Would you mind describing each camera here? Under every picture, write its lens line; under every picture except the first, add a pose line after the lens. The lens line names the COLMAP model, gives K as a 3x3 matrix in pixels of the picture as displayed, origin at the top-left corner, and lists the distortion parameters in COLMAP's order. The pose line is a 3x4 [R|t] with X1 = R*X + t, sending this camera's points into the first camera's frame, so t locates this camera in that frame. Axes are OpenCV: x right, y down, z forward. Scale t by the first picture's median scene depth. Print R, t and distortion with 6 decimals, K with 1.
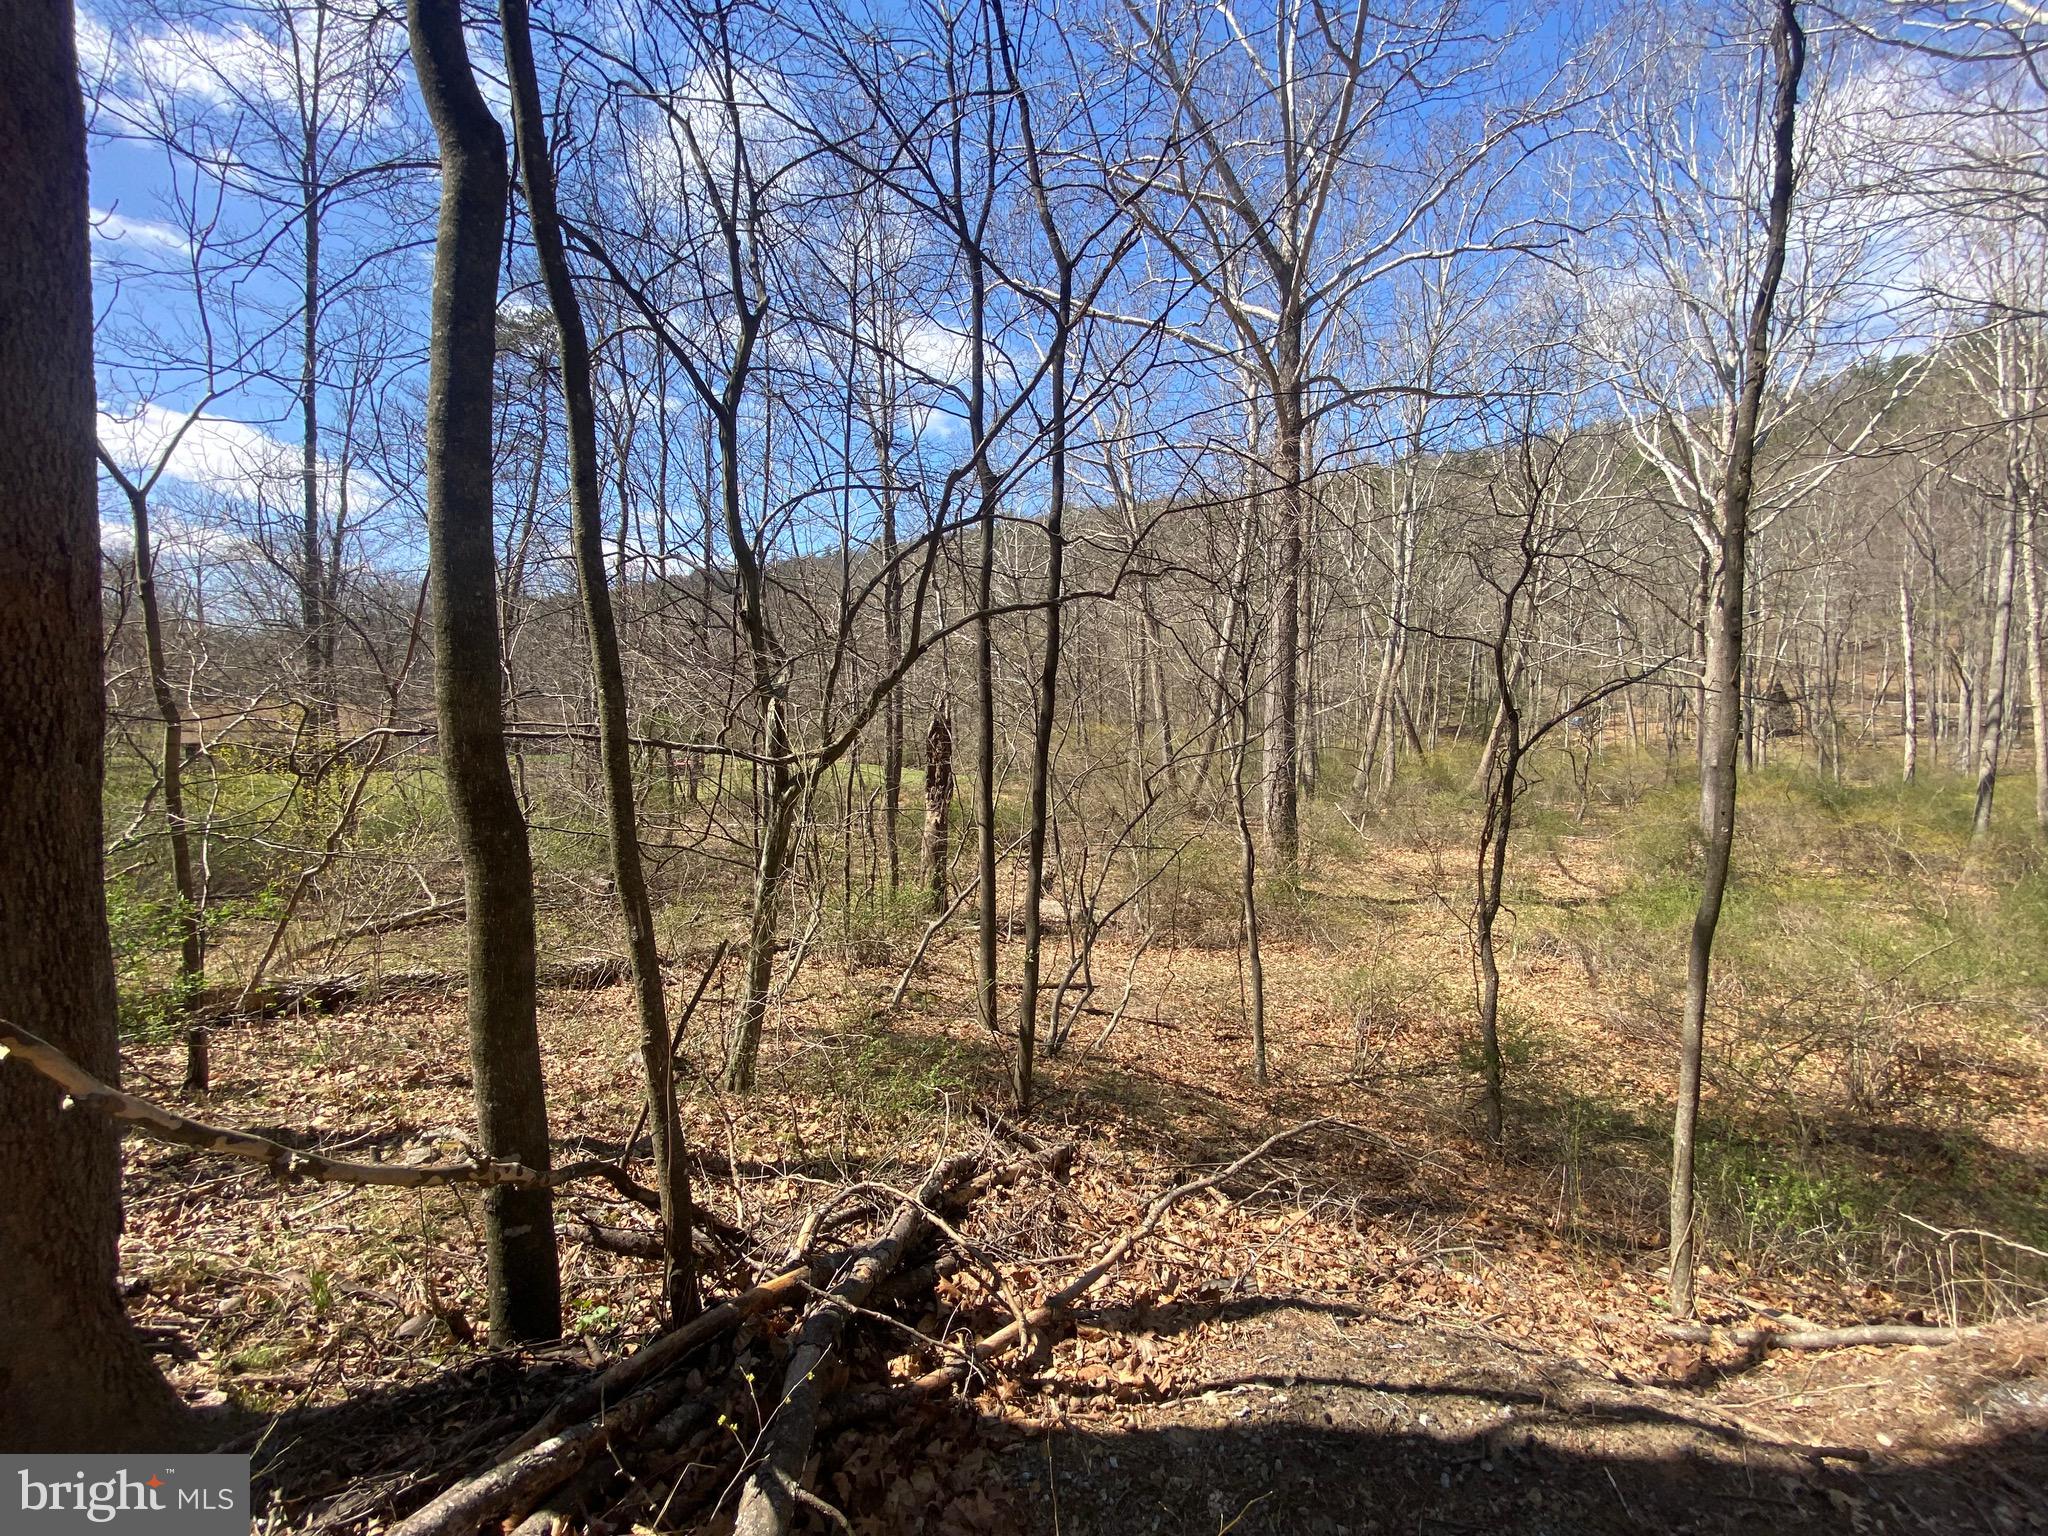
lens RADIAL K [[838.4, 0, 1026.5], [0, 838.4, 764.7], [0, 0, 1]] dist [0.012910, -0.018246]
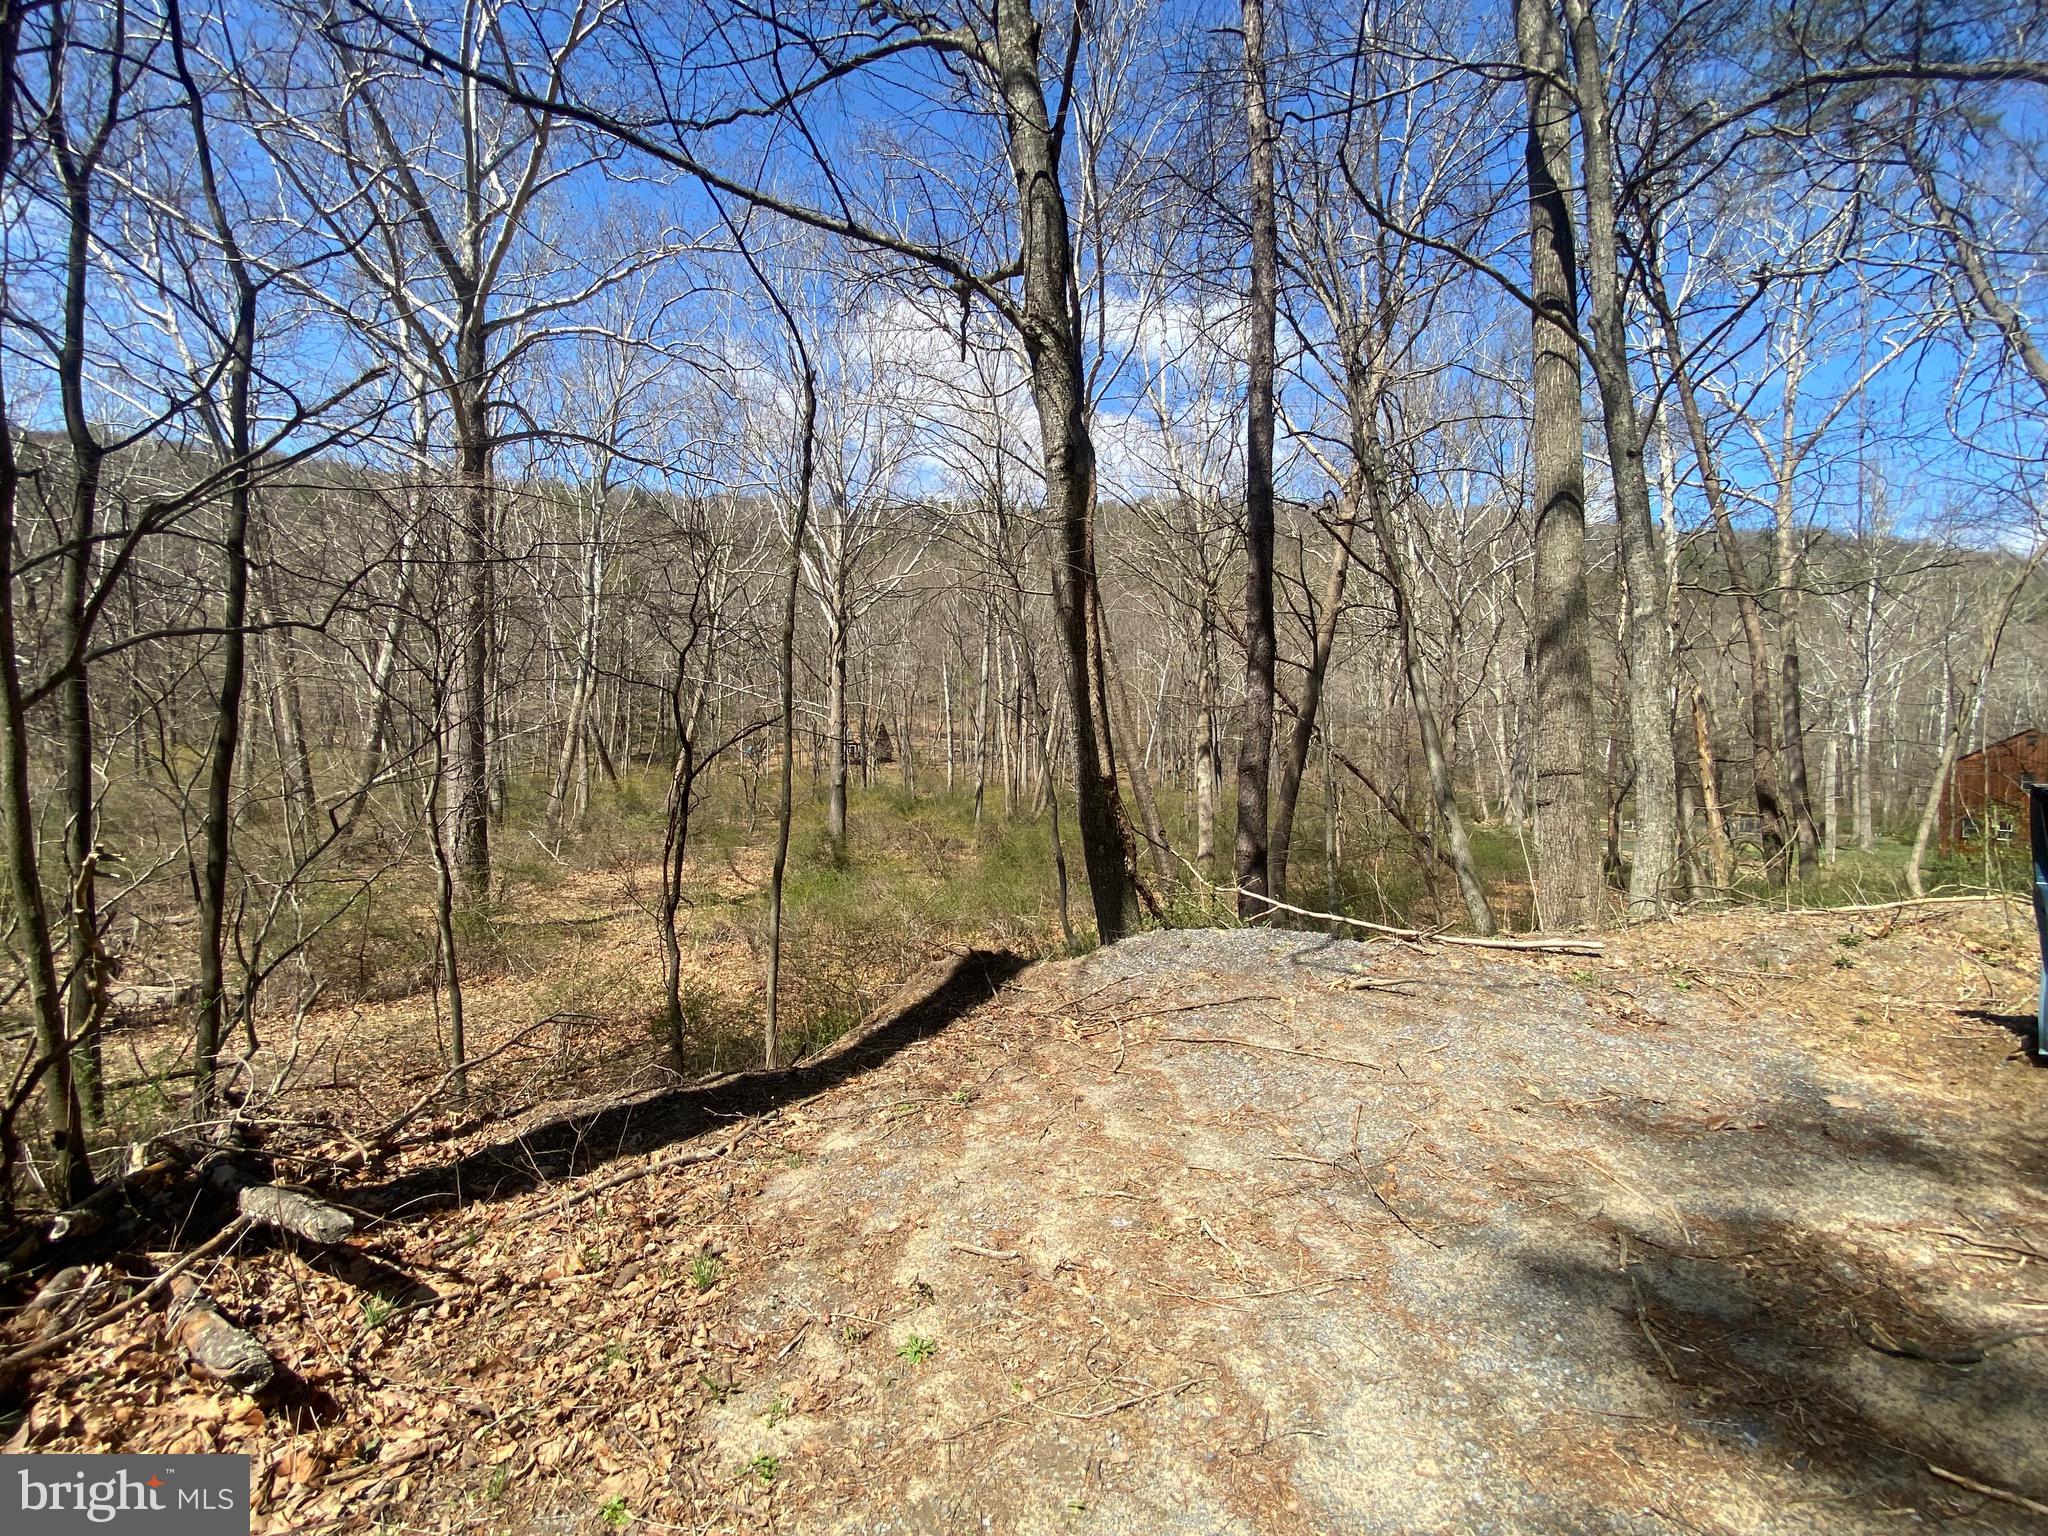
lens RADIAL K [[838.2, 0, 1022.6], [0, 838.2, 764.2], [0, 0, 1]] dist [0.011263, -0.015131]
pose [[0.628125, -0.002540, 0.778108, -0.043811], [0.027729, 0.999433, -0.019121, 0.002931], [-0.777618, 0.033586, 0.627839, -0.092127]]
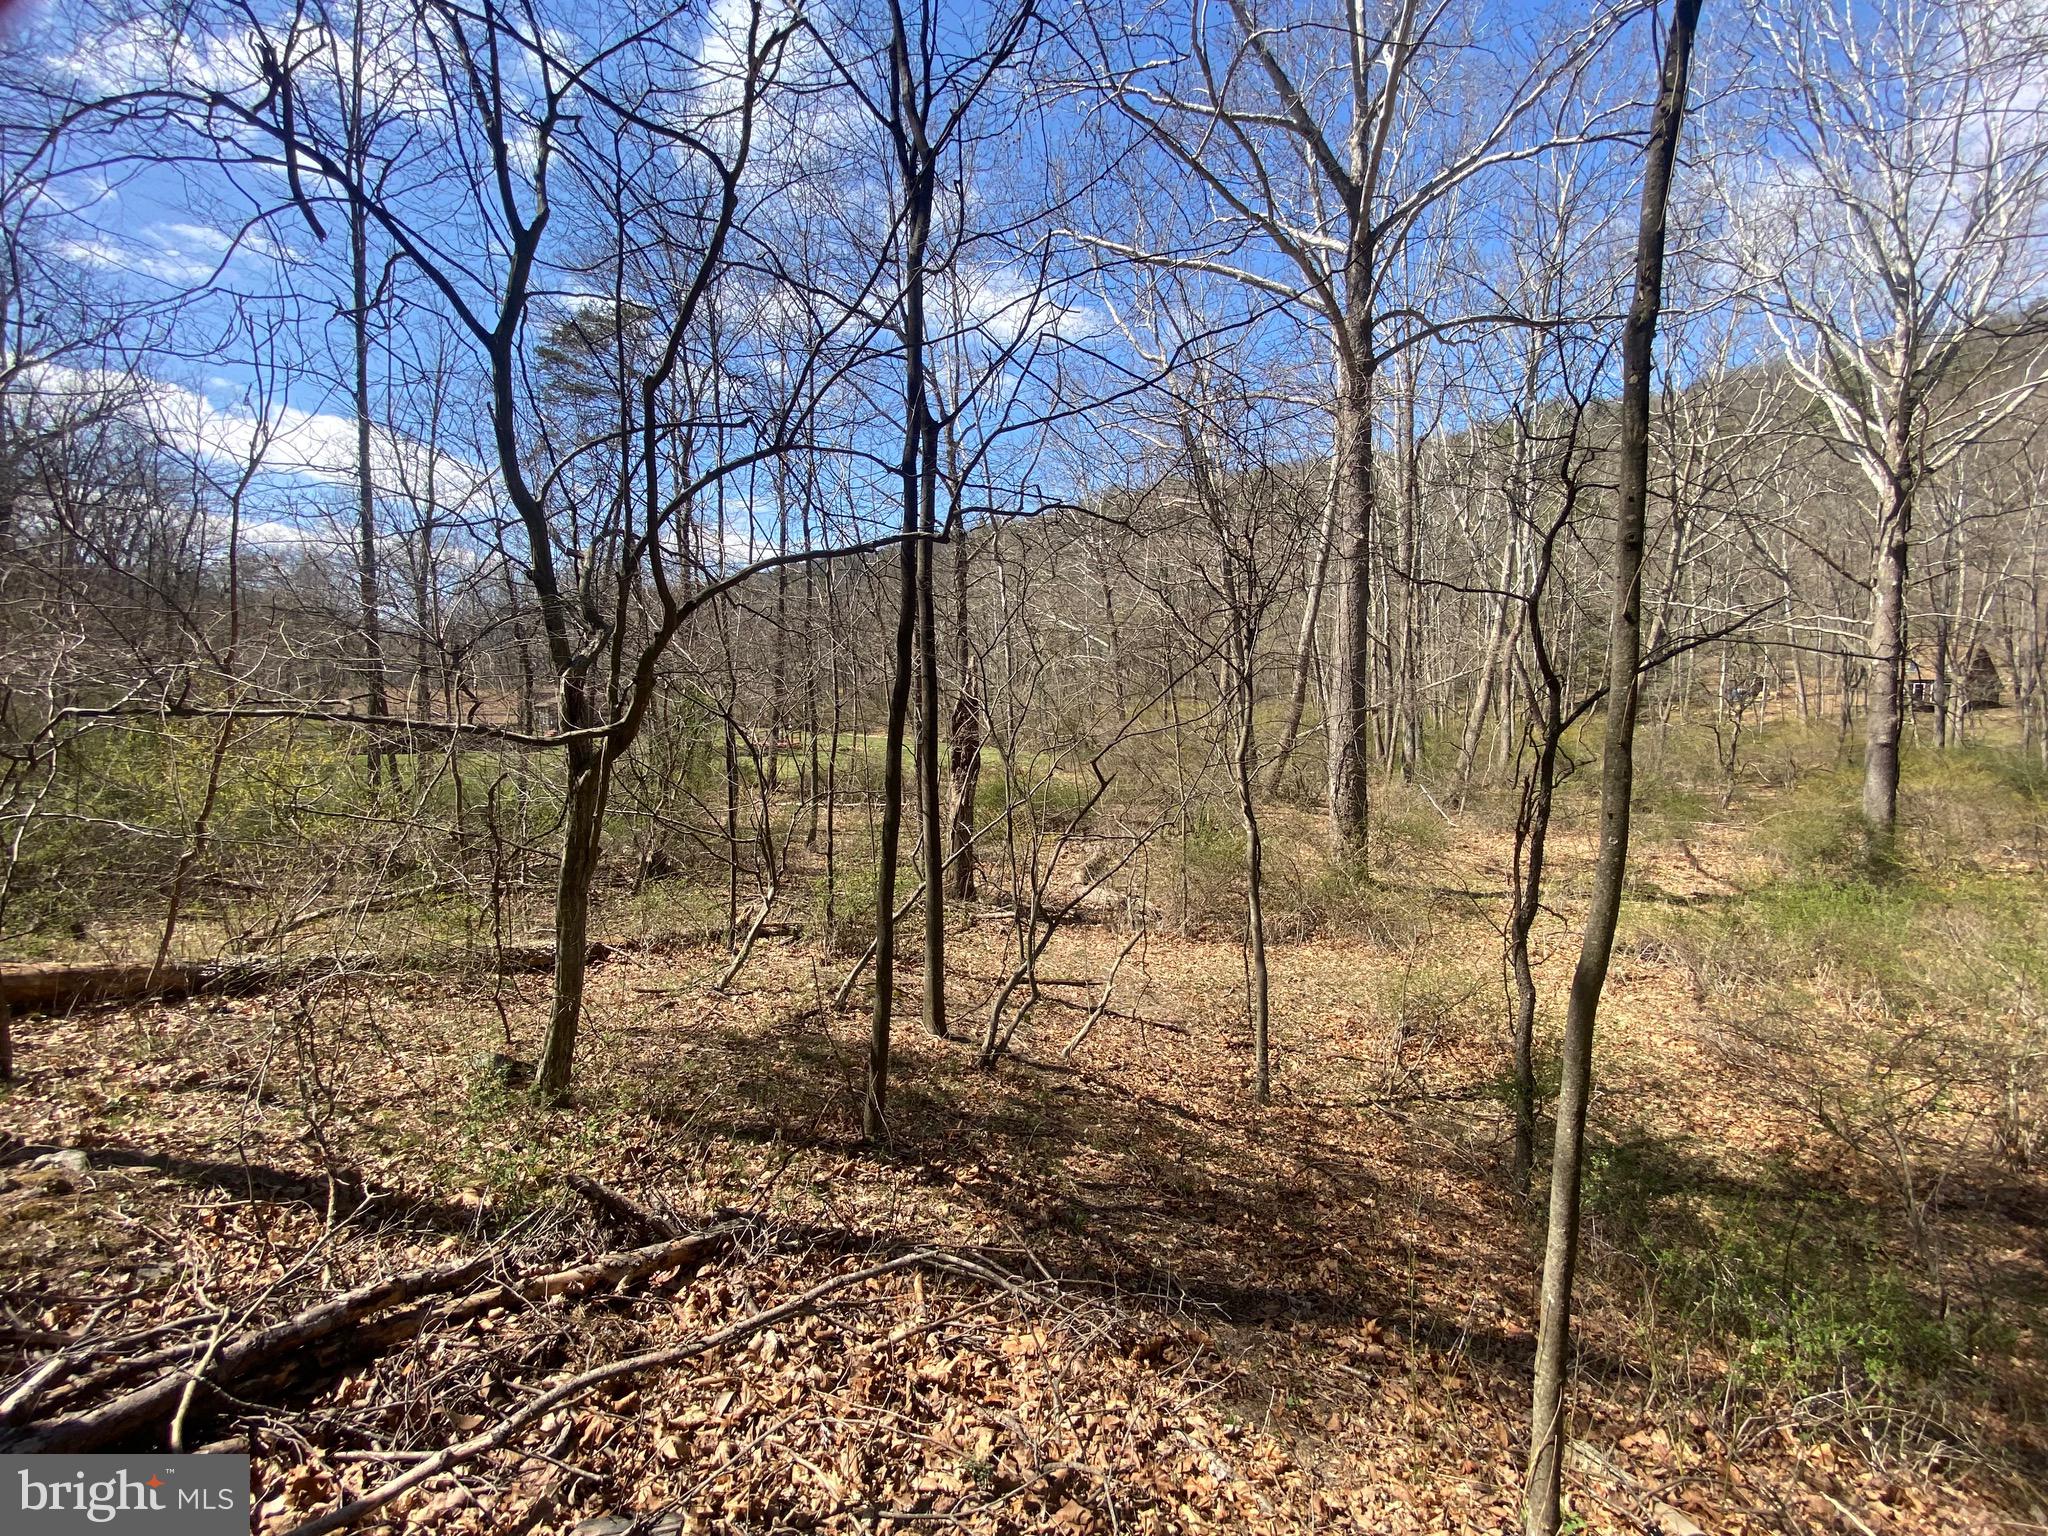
lens RADIAL K [[838.4, 0, 1026.5], [0, 838.4, 764.7], [0, 0, 1]] dist [0.012910, -0.018246]
pose [[0.991565, 0.000530, -0.129606, 0.078216], [0.002713, 0.999687, 0.024851, -0.000227], [0.129579, -0.024993, 0.991254, 0.049340]]
